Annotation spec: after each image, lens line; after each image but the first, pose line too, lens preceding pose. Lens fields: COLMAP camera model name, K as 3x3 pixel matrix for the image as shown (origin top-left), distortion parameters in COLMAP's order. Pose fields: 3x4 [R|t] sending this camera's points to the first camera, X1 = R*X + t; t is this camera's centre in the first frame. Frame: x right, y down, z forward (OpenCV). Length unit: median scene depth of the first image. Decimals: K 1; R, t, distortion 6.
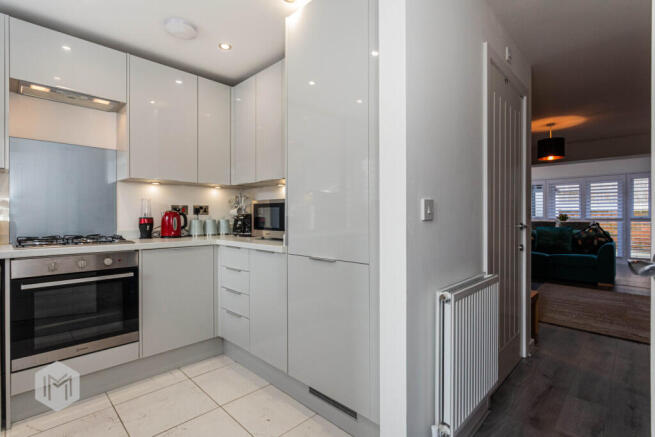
lens RADIAL K [[311.7, 0, 327.0], [0, 311.7, 217.7], [0, 0, 1]] dist [-0.001346, 0.000451]
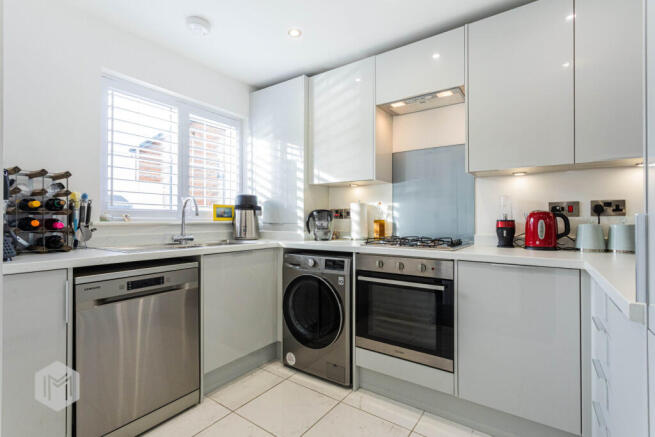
lens RADIAL K [[311.7, 0, 326.4], [0, 311.7, 218.3], [0, 0, 1]] dist [-0.001346, 0.000451]
pose [[0.159213, -0.004646, -0.987233, 0.110799], [-0.005741, 0.999968, -0.005631, 0.002066], [0.987228, 0.006564, 0.159181, 0.431192]]
